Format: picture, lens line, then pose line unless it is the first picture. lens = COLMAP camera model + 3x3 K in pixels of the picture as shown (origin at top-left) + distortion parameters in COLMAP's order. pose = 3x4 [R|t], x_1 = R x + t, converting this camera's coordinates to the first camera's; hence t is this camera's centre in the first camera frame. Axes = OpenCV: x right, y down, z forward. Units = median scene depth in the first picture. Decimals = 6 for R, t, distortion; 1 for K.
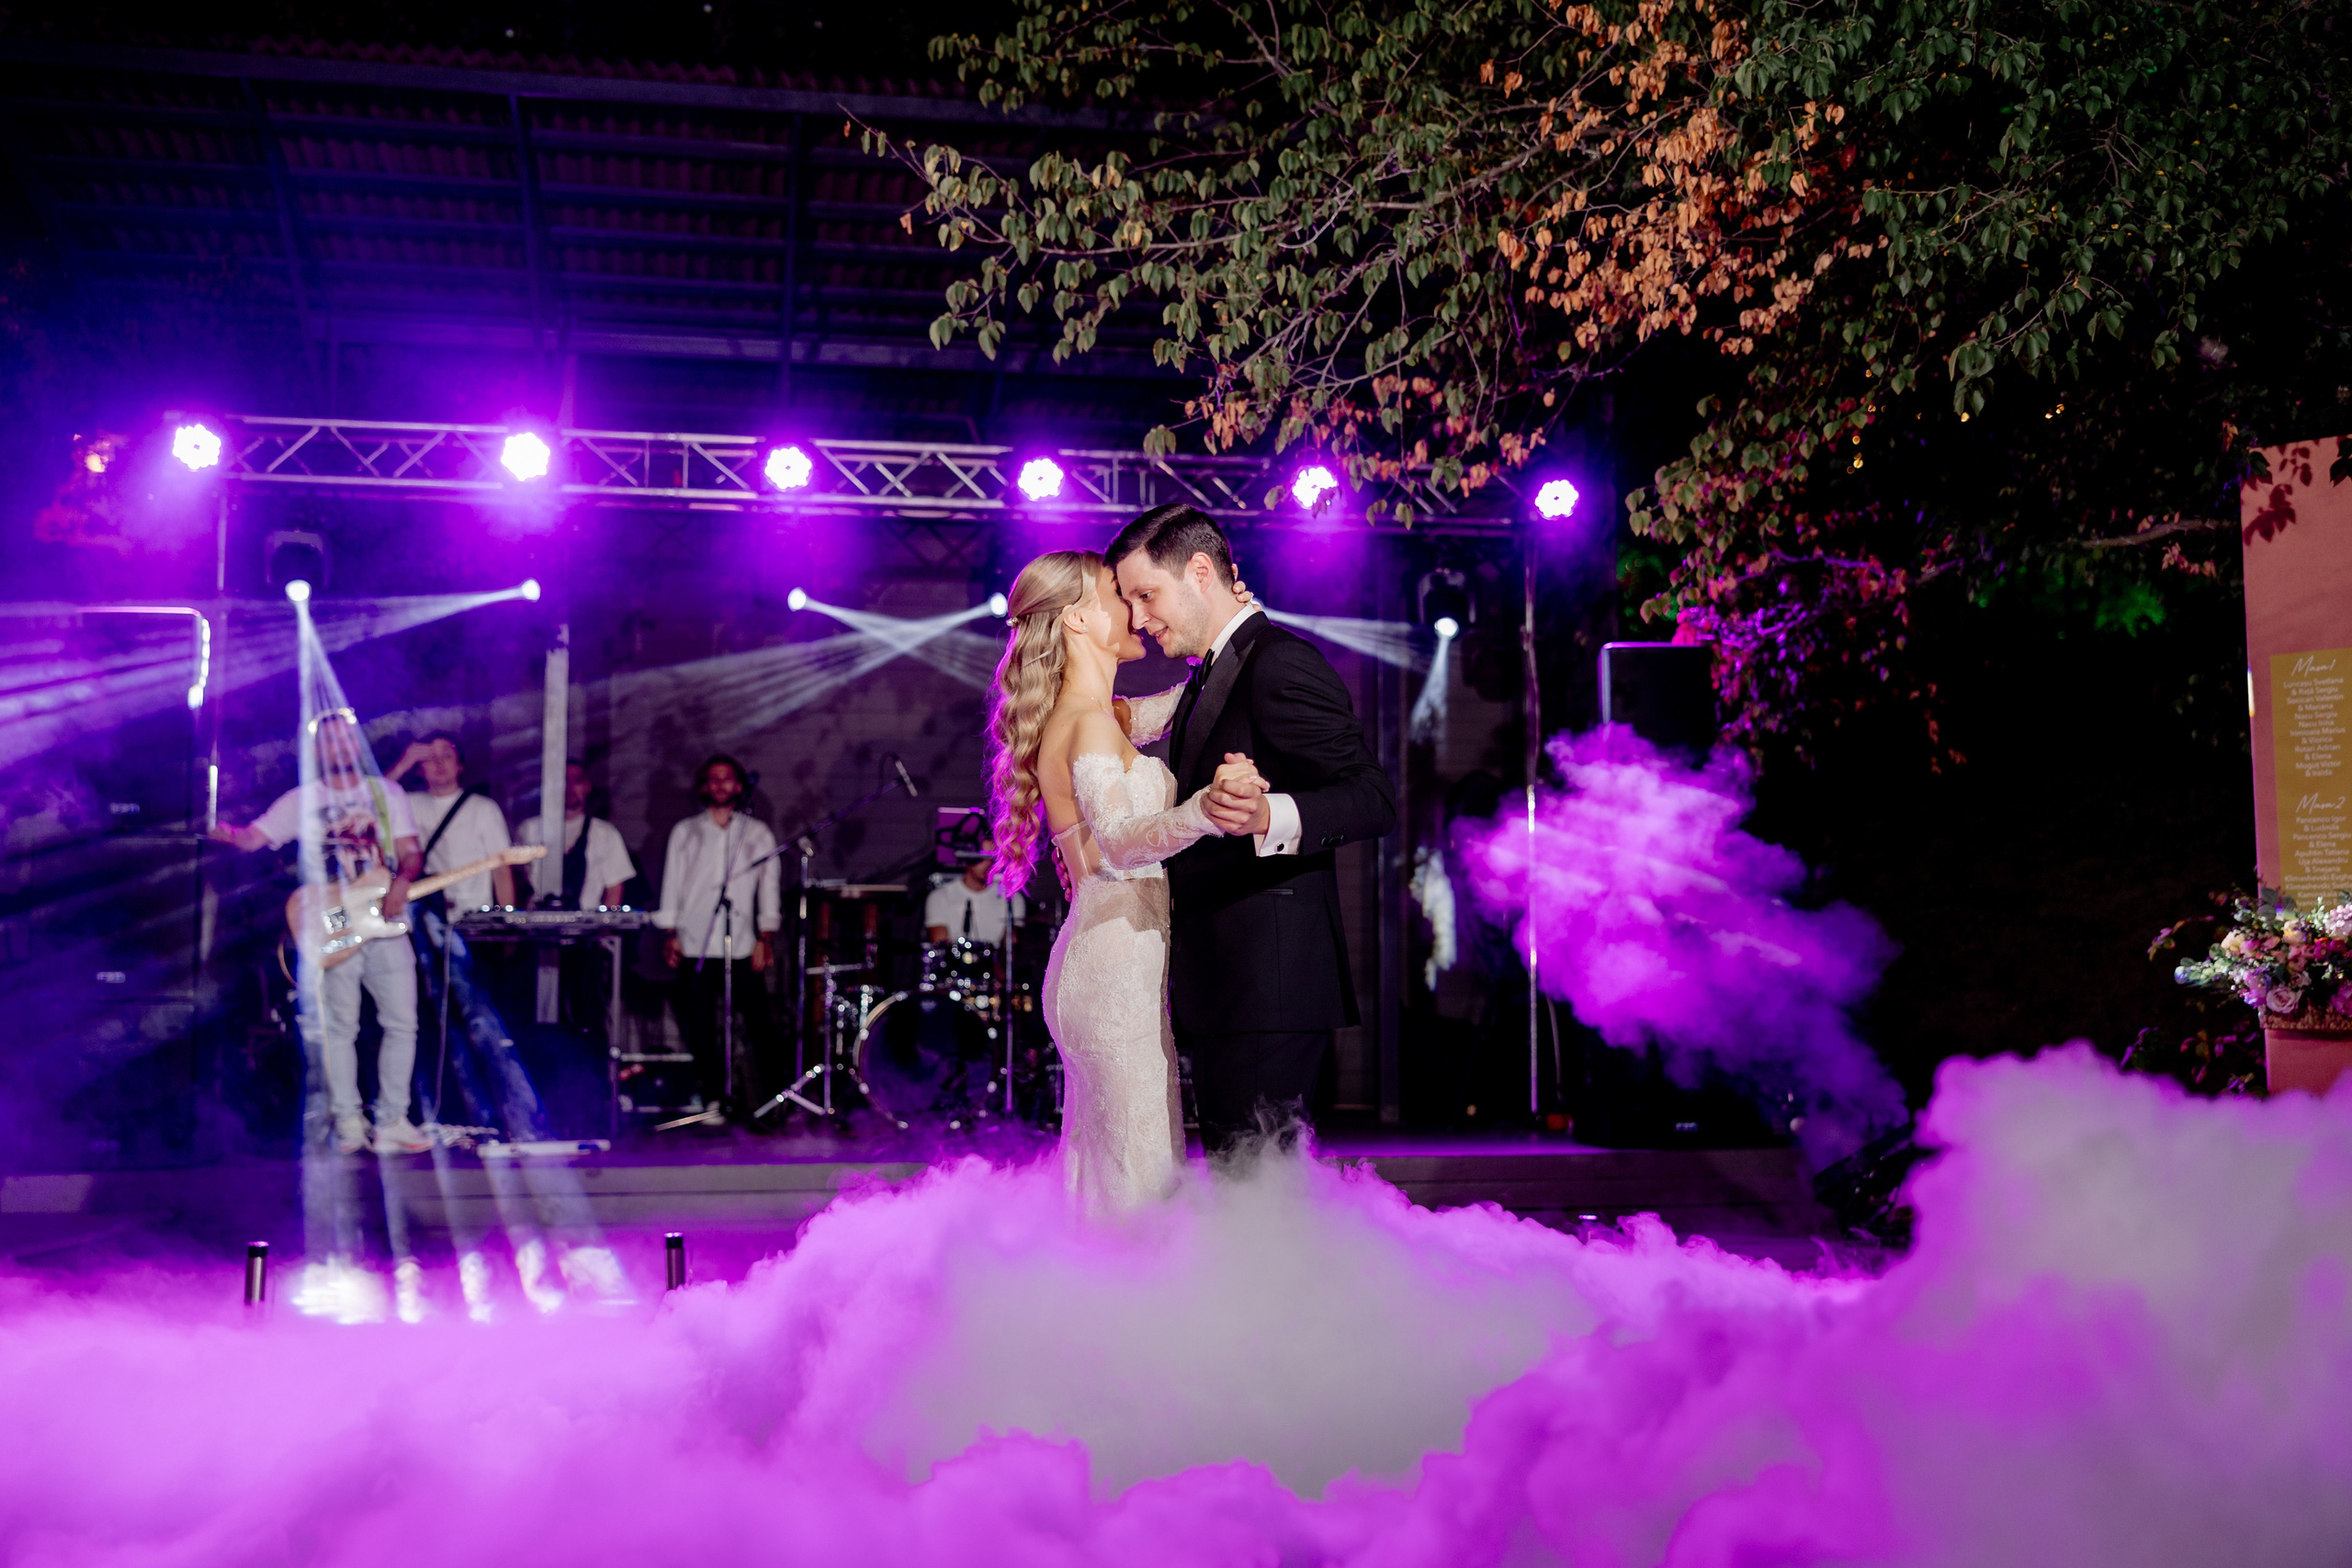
lens RADIAL K [[2482.4, 0, 1160.4], [0, 2482.4, 774.1], [0, 0, 1]] dist [0.004723, 0.000000]
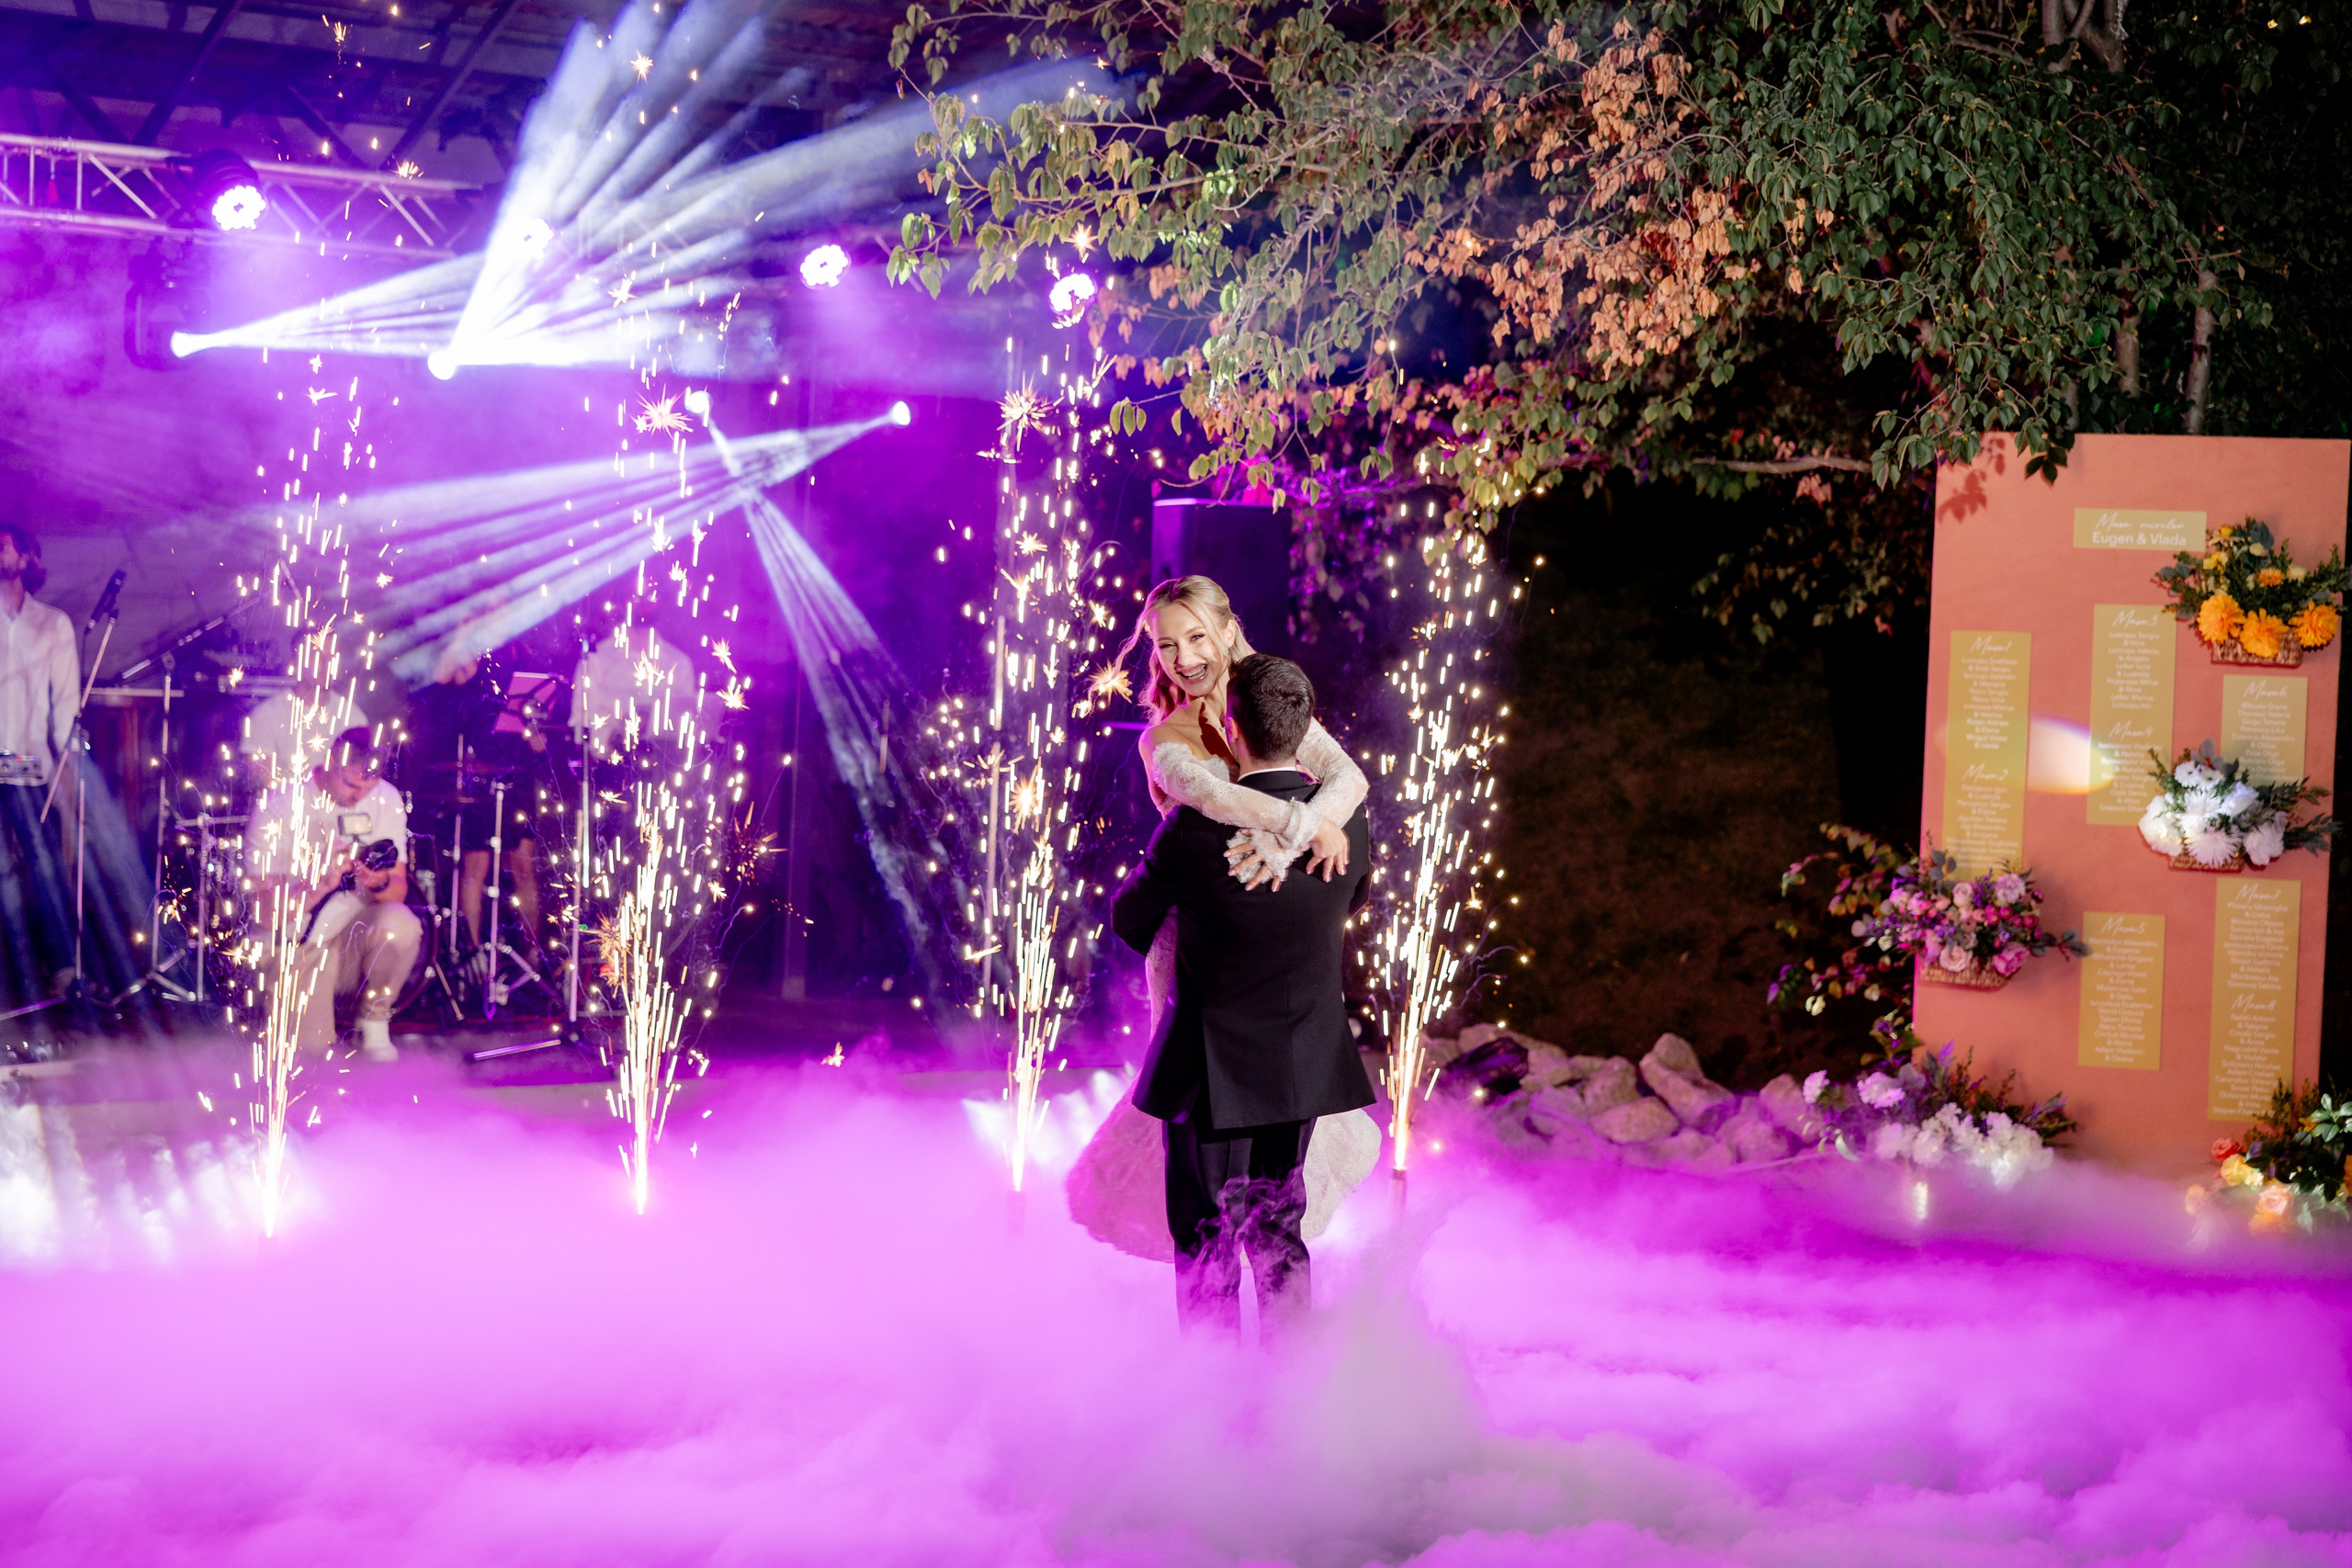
lens RADIAL K [[4076.1, 0, 1092.9], [0, 4076.1, 813.5], [0, 0, 1]] dist [0.013499, 0.000000]
pose [[0.912919, 0.021749, 0.407560, -0.605485], [-0.075647, 0.990294, 0.116600, -0.147619], [-0.401069, -0.137277, 0.905703, -0.448144]]
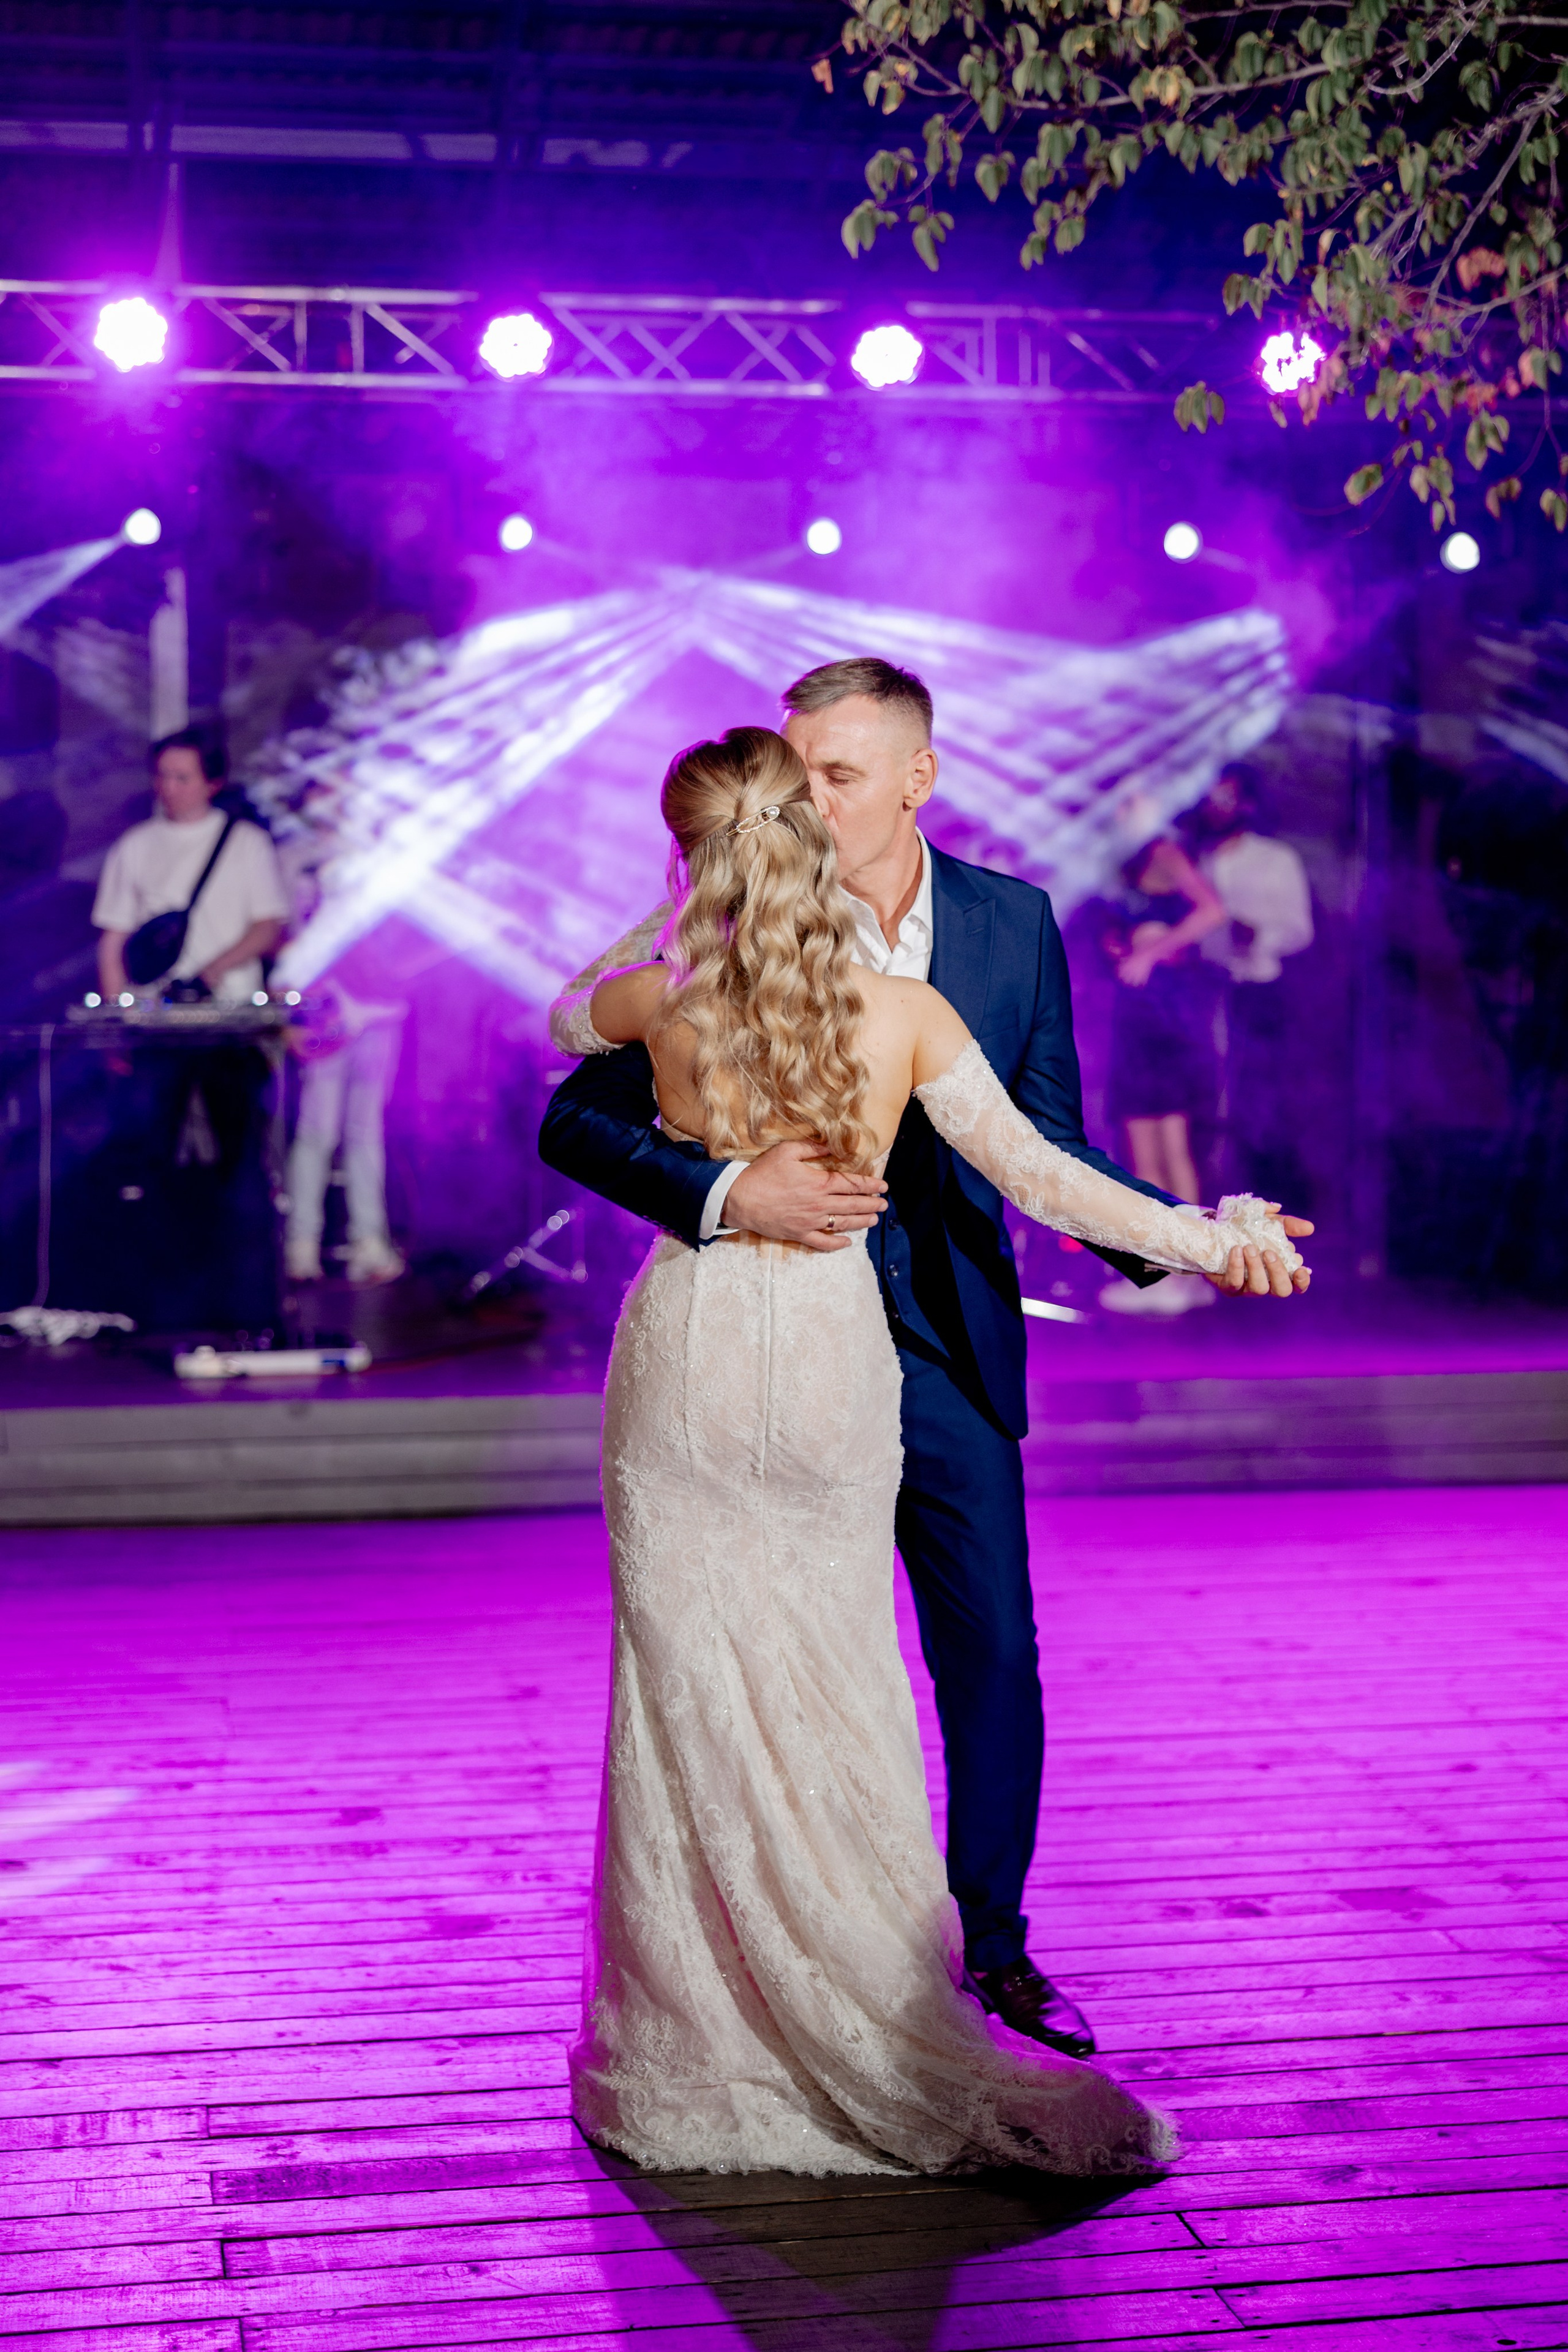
lens RADIAL K [[3555.2, 0, 799.4], [0, 3555.2, 1163.8], [0, 0, 1]] dist [-0.004420, 0.000000]
pose [[0.999845, -0.002584, -0.017393, -0.081135], [0.005148, 0.988821, 0.149015, -0.067596], [0.016813, -0.149082, 0.988682, 0.024572]]
